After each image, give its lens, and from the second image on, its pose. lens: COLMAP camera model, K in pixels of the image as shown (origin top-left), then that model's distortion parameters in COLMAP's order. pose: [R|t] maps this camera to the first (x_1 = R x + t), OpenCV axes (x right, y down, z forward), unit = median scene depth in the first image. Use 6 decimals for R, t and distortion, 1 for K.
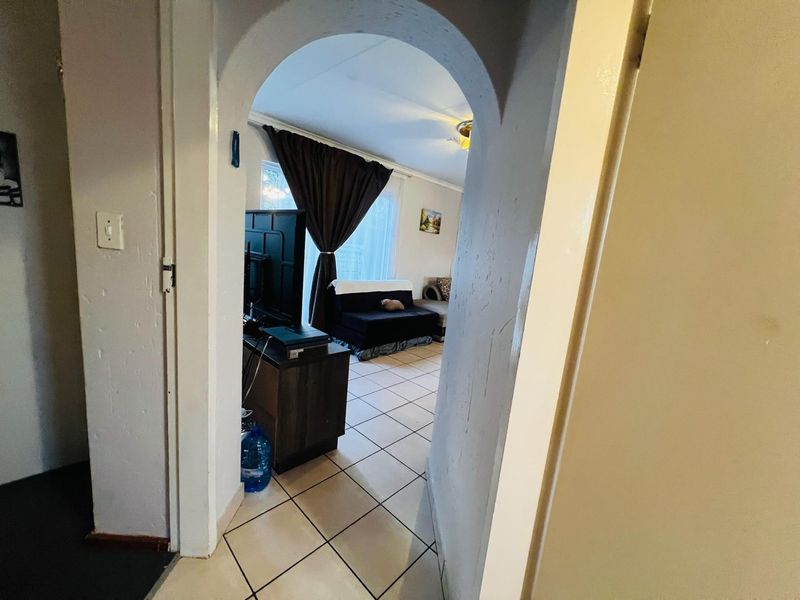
lens RADIAL K [[321.0, 0, 403.0], [0, 321.0, 298.7], [0, 0, 1]] dist [-0.000225, -0.000331]
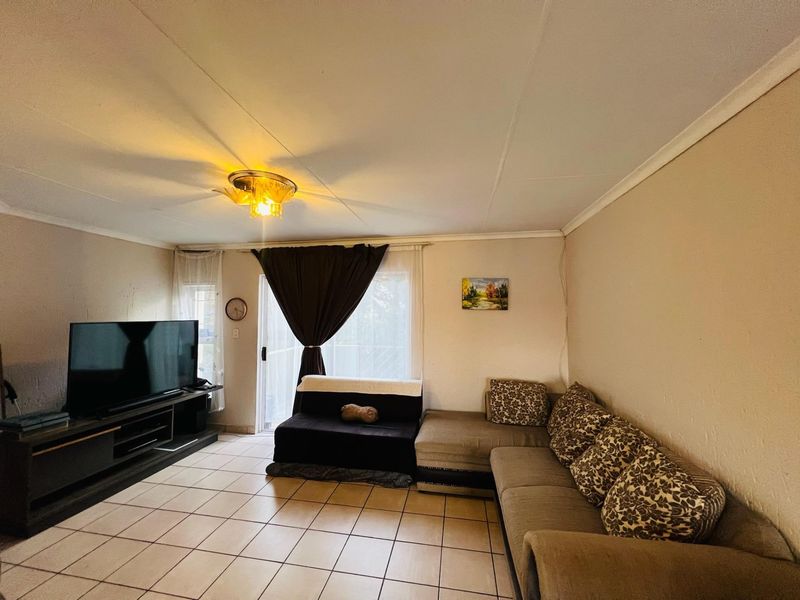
lens RADIAL K [[321.0, 0, 400.6], [0, 321.0, 300.7], [0, 0, 1]] dist [-0.000225, -0.000331]
pose [[0.536362, -0.131709, -0.833648, 0.672504], [-0.082789, 0.974774, -0.207272, -0.088220], [0.839918, 0.180189, 0.511928, 0.624902]]
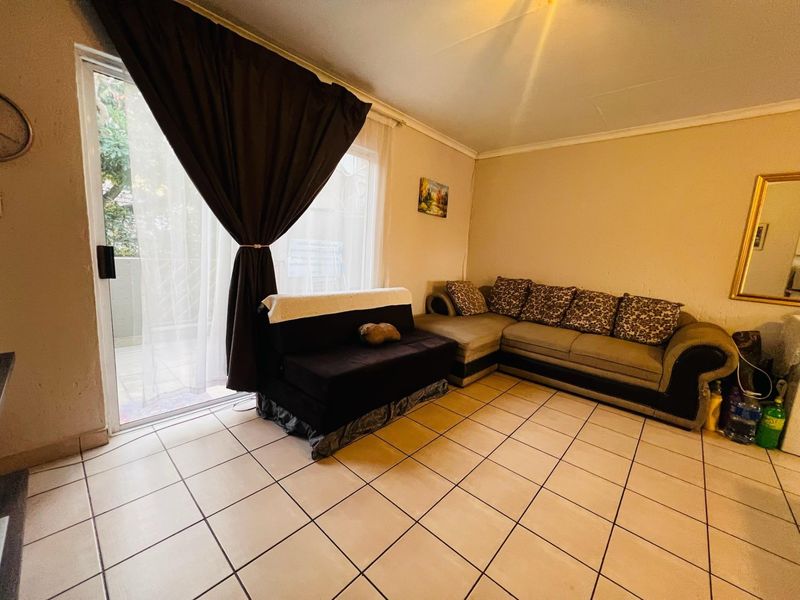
lens RADIAL K [[321.0, 0, 399.4], [0, 321.0, 298.4], [0, 0, 1]] dist [-0.000225, -0.000331]
pose [[0.999047, -0.043324, 0.005360, 0.002361], [0.043373, 0.999014, -0.009450, -0.034628], [-0.004945, 0.009674, 0.999941, 0.405258]]
